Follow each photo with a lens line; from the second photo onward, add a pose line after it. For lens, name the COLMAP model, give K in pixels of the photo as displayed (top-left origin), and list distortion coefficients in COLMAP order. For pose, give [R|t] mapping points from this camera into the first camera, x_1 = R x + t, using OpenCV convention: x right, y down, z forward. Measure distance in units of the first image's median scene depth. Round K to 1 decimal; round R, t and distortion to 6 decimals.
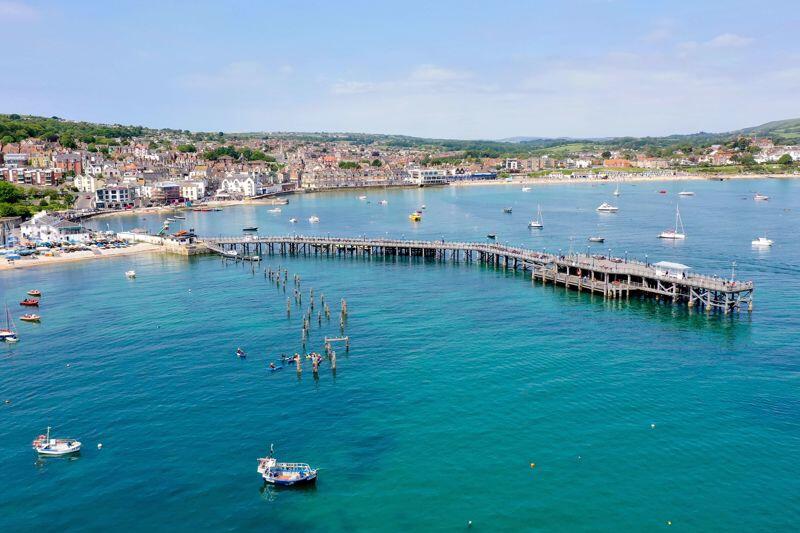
lens RADIAL K [[768.0, 0, 400.0], [0, 768.0, 266.5], [0, 0, 1]] dist [0.007895, -0.006029]
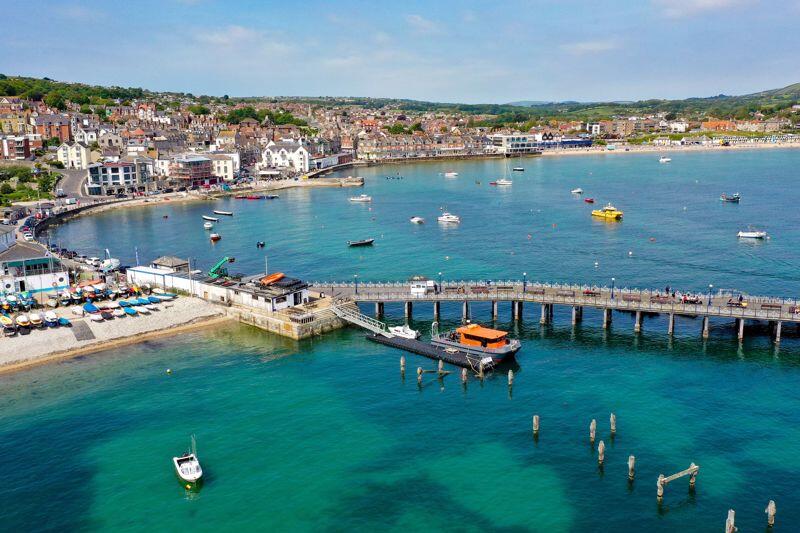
lens RADIAL K [[768.0, 0, 400.0], [0, 768.0, 266.5], [0, 0, 1]] dist [0.007895, -0.006029]
pose [[0.999995, -0.003104, -0.000101, -0.103346], [0.003105, 0.999027, 0.043991, -0.034477], [-0.000035, -0.043991, 0.999032, 0.272476]]
